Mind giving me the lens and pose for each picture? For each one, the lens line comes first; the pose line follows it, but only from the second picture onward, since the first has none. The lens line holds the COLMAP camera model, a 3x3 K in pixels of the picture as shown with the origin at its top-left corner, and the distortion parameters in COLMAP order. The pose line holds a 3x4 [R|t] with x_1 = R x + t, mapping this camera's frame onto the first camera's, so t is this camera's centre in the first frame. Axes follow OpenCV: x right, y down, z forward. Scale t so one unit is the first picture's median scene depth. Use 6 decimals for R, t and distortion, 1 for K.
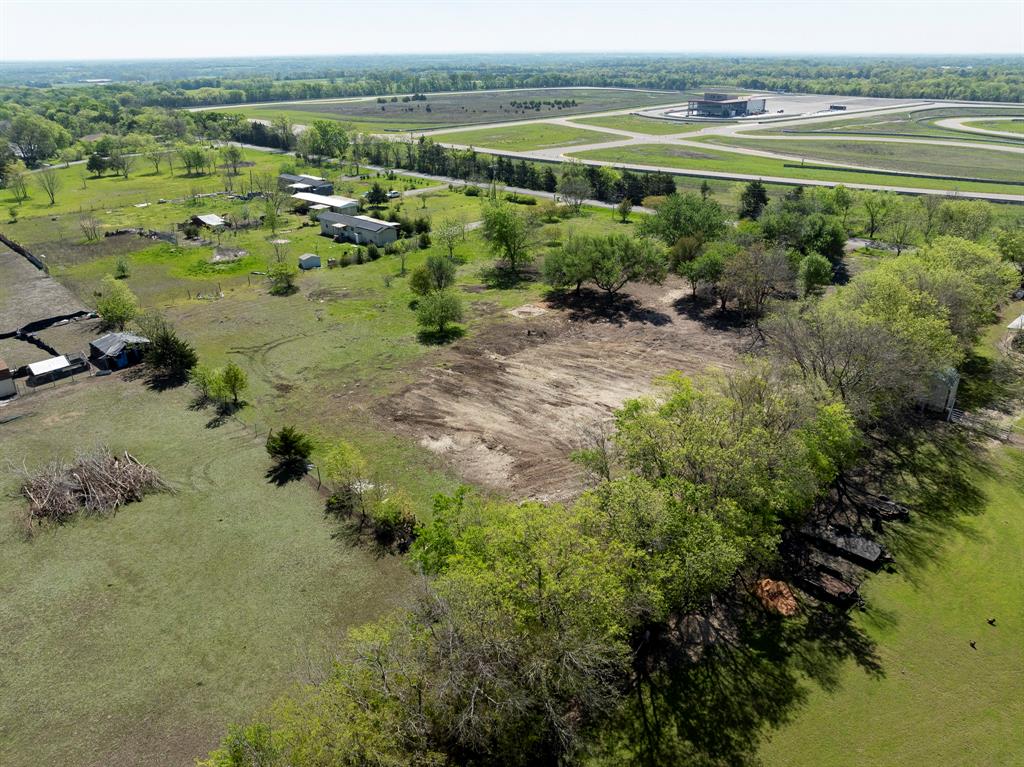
lens RADIAL K [[719.3, 0, 512.0], [0, 719.3, 383.5], [0, 0, 1]] dist [-0.033188, -0.000646]
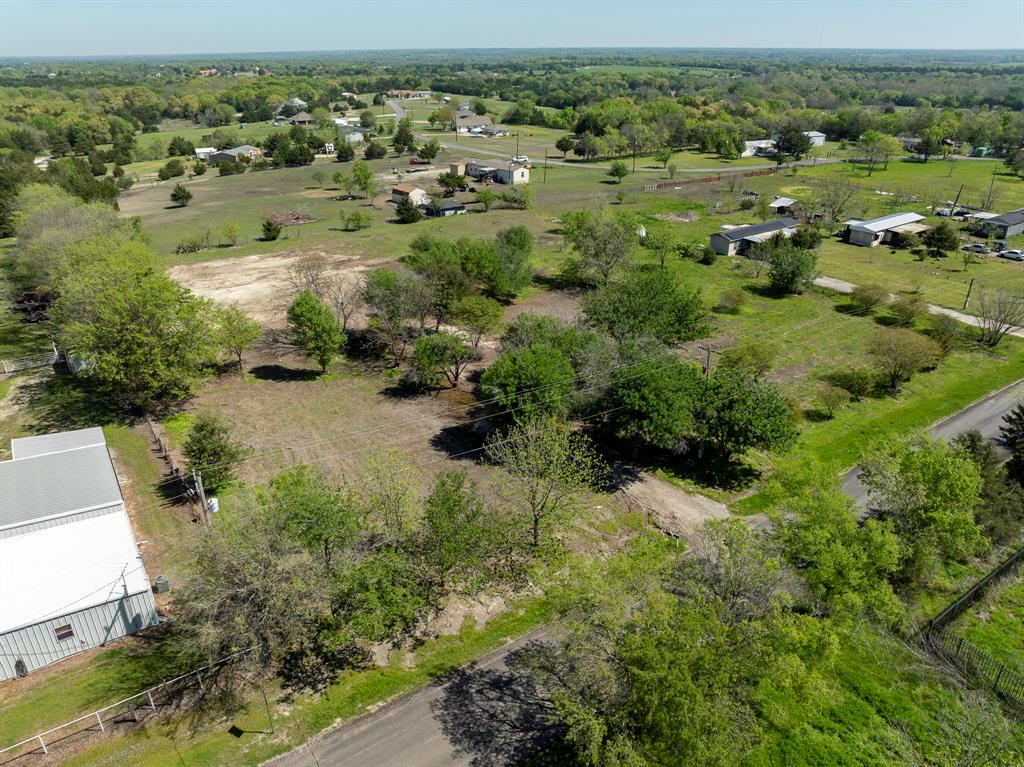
lens RADIAL K [[719.3, 0, 512.0], [0, 719.3, 383.5], [0, 0, 1]] dist [-0.033188, -0.000646]
pose [[-0.155114, 0.429672, -0.889563, 1.175904], [-0.408083, 0.792176, 0.453790, -0.573836], [0.899671, 0.433404, 0.052465, 1.230303]]
